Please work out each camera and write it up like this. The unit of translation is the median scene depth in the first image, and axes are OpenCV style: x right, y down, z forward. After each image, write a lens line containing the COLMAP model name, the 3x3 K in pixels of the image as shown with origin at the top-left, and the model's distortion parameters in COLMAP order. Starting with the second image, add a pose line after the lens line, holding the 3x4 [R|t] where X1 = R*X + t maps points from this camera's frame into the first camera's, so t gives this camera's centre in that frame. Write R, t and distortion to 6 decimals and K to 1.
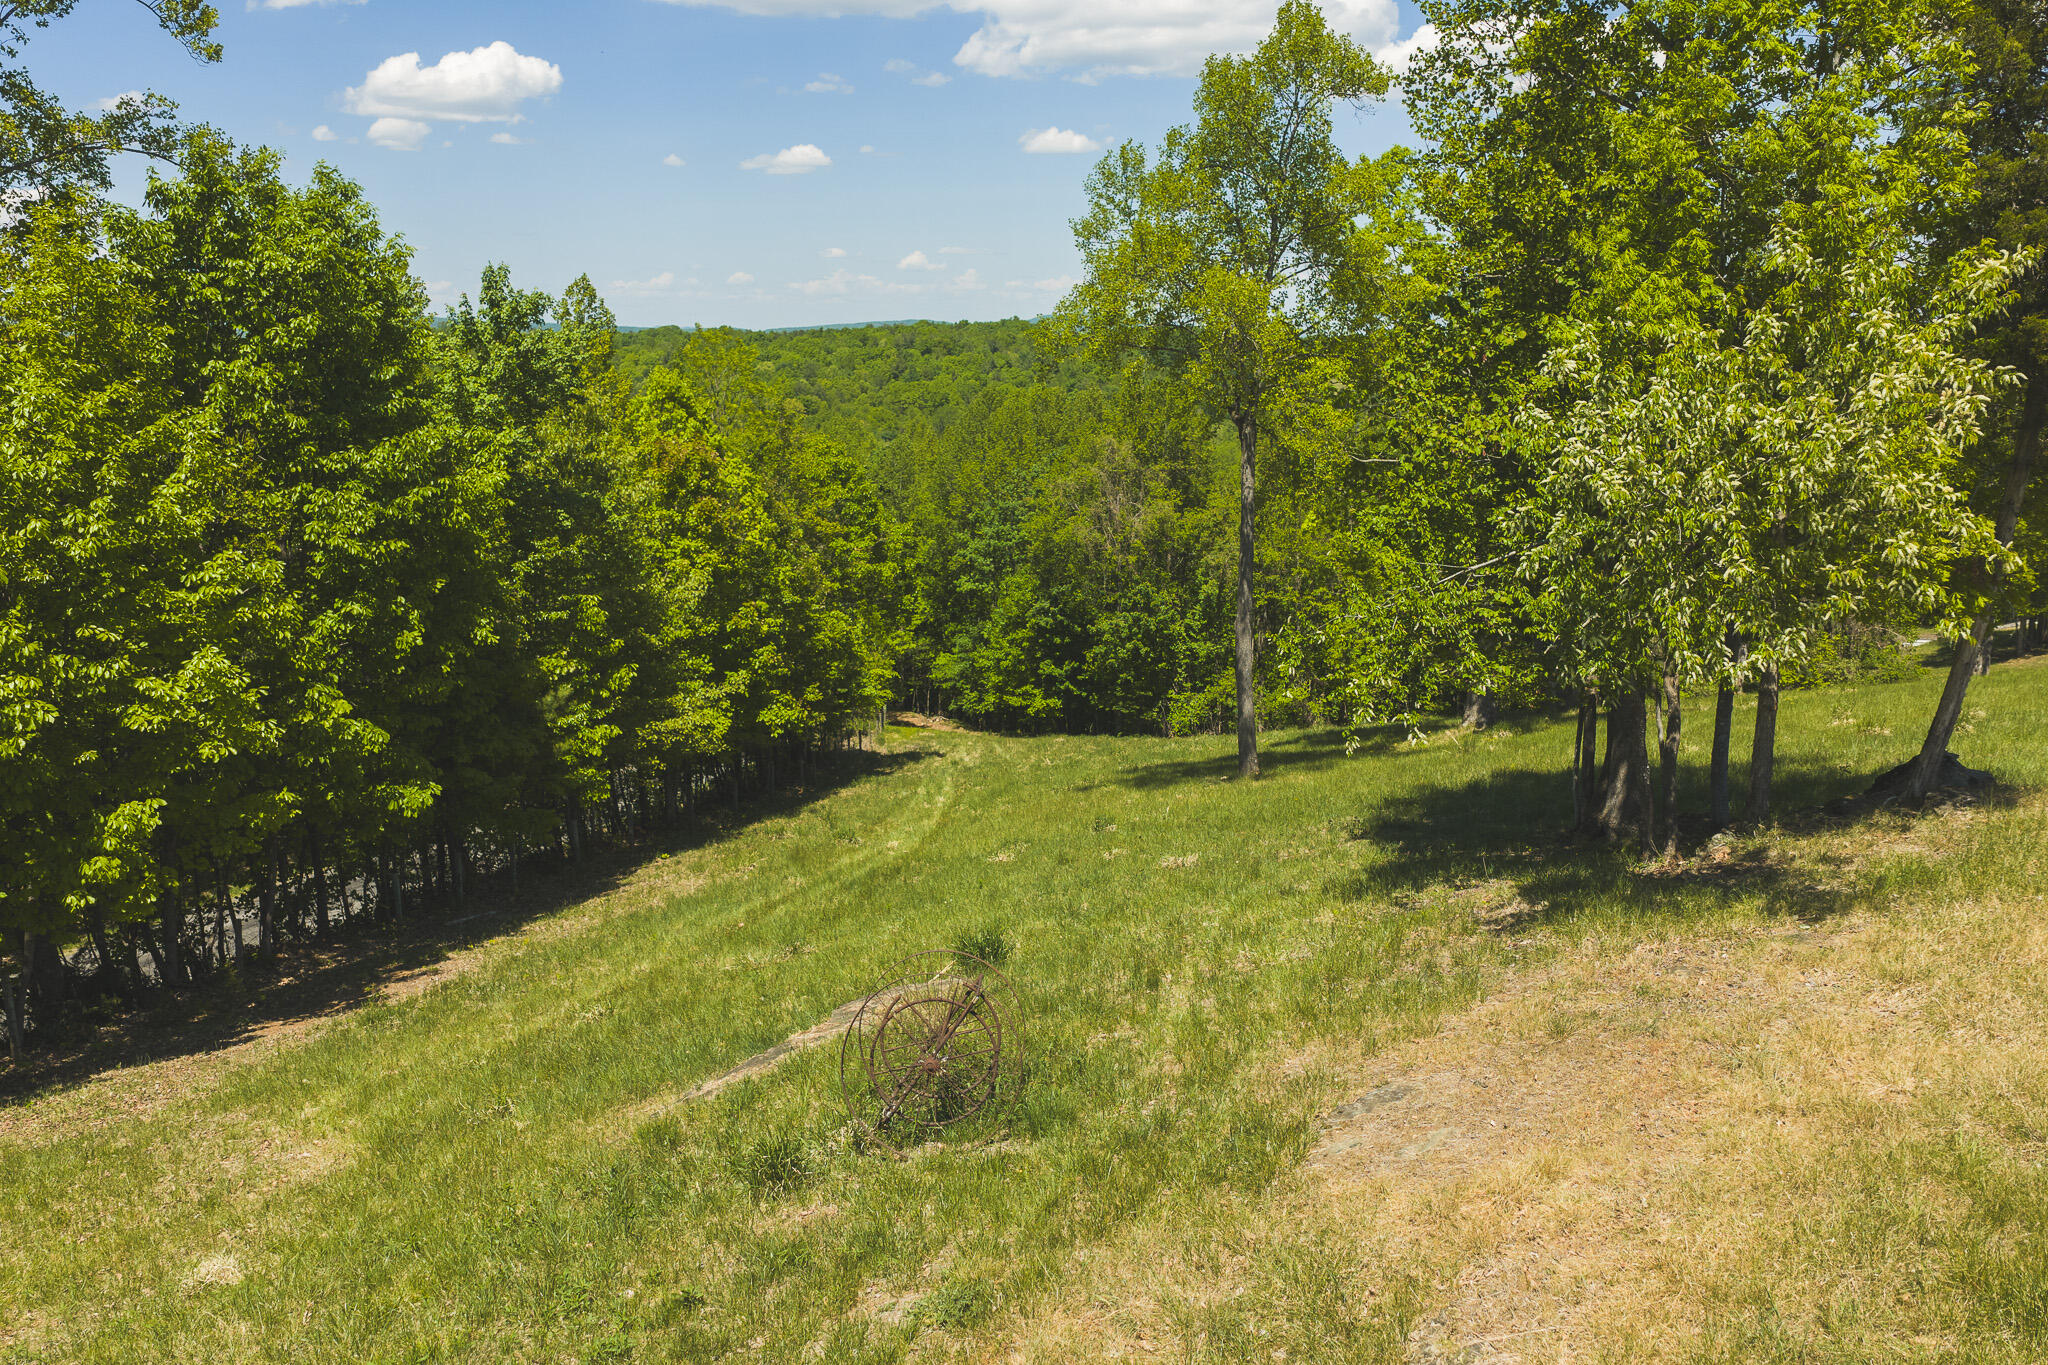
lens RADIAL K [[1708.4, 0, 1024.0], [0, 1708.4, 682.5], [0, 0, 1]] dist [0.035266, -0.161129]
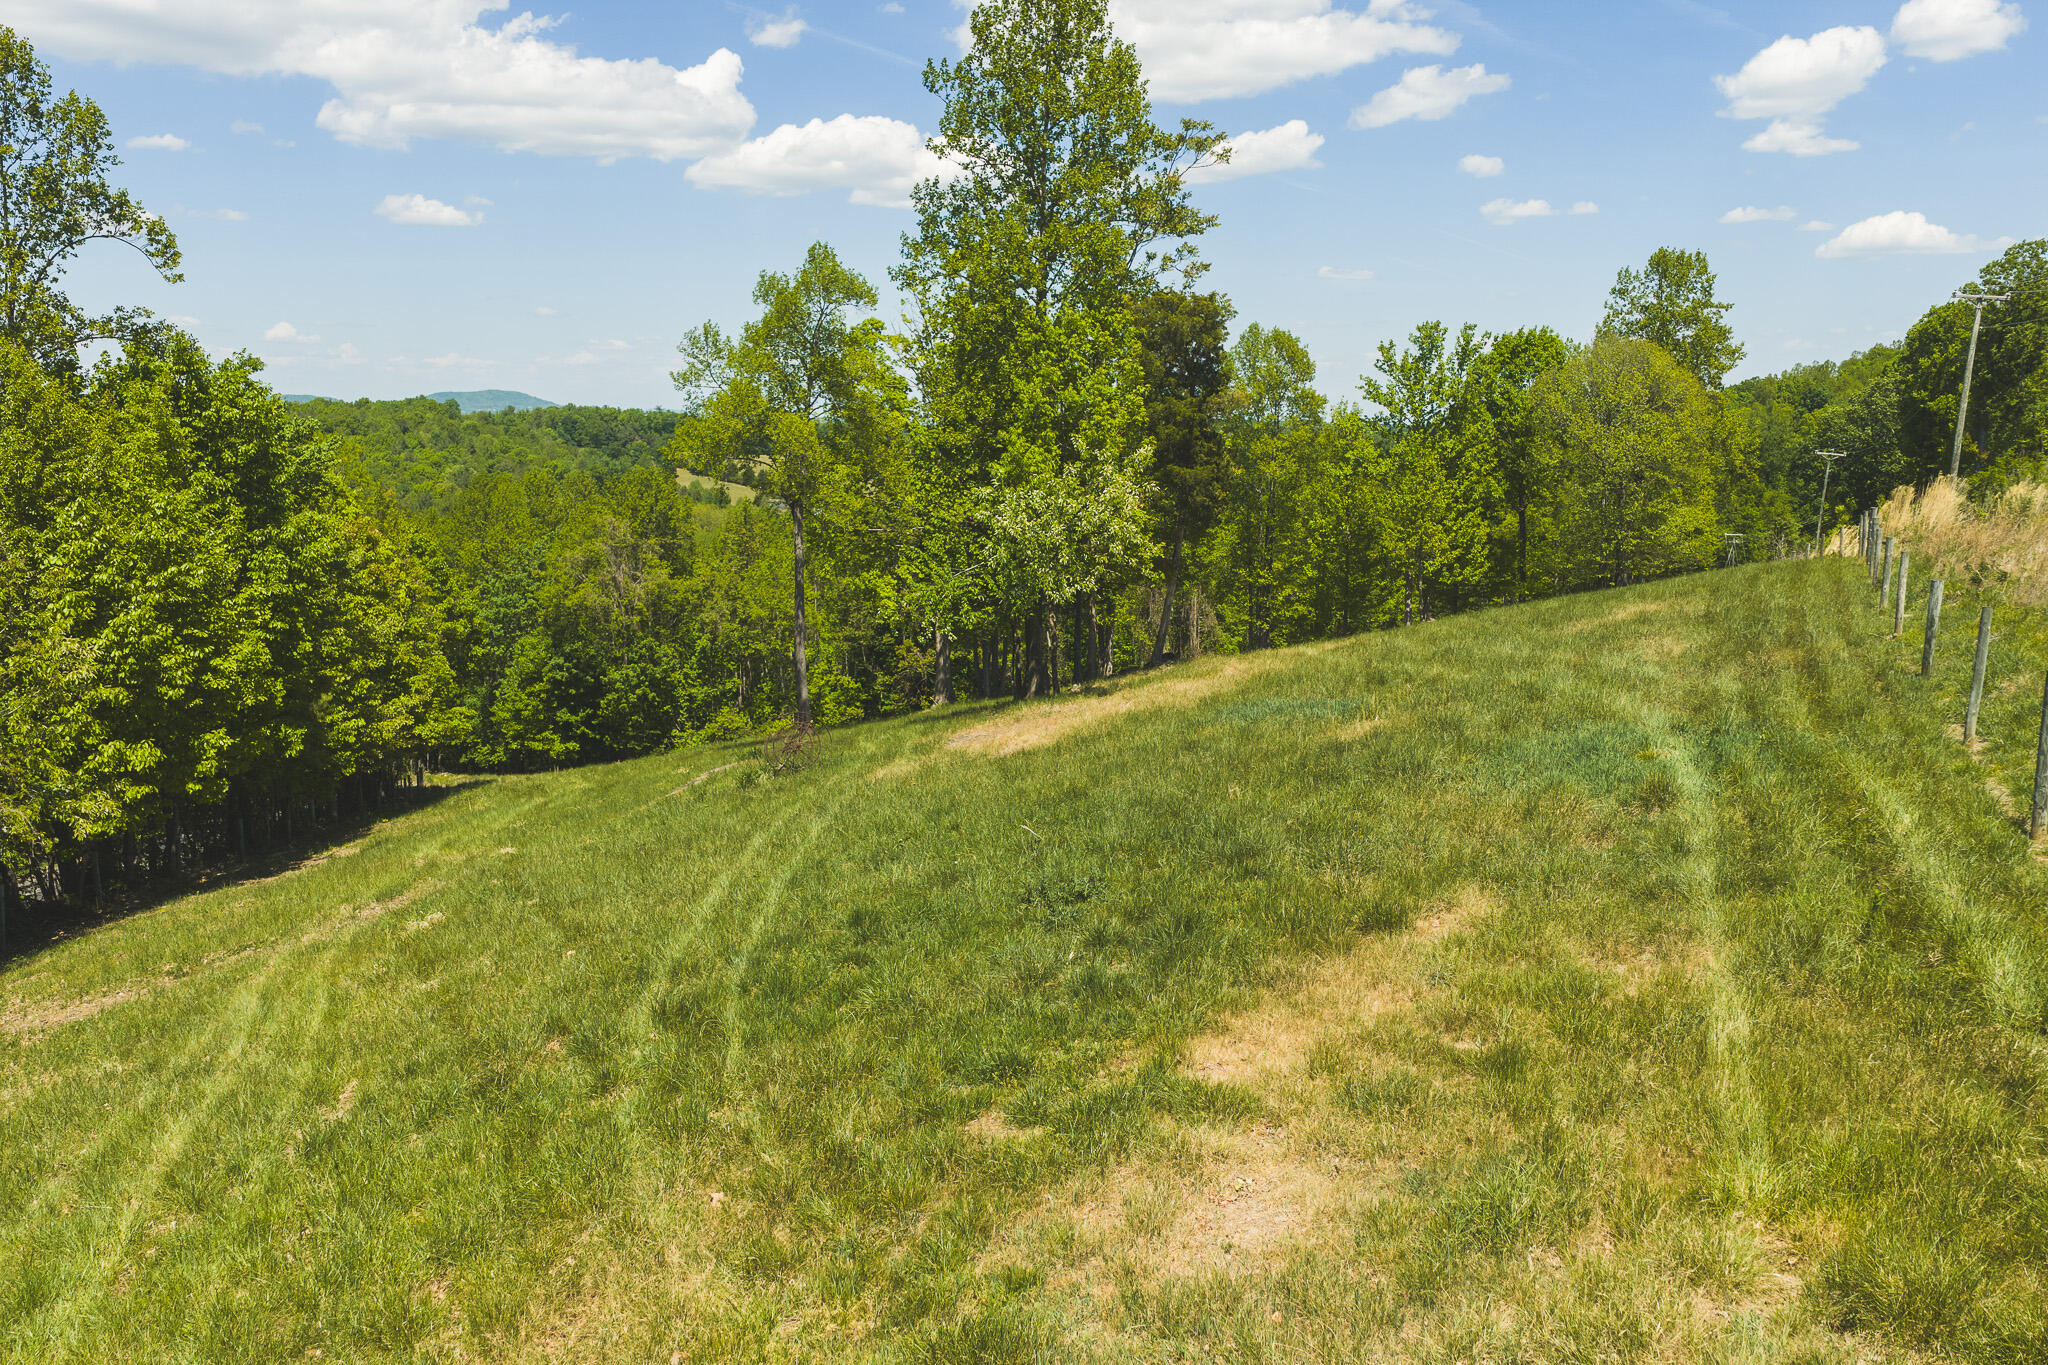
lens RADIAL K [[1711.9, 0, 1024.0], [0, 1711.9, 682.5], [0, 0, 1]] dist [-0.122269, -0.002617]
pose [[0.945128, -0.036455, 0.324659, -0.066377], [0.051086, 0.998022, -0.036652, 0.027949], [-0.322681, 0.051226, 0.945121, -0.189864]]
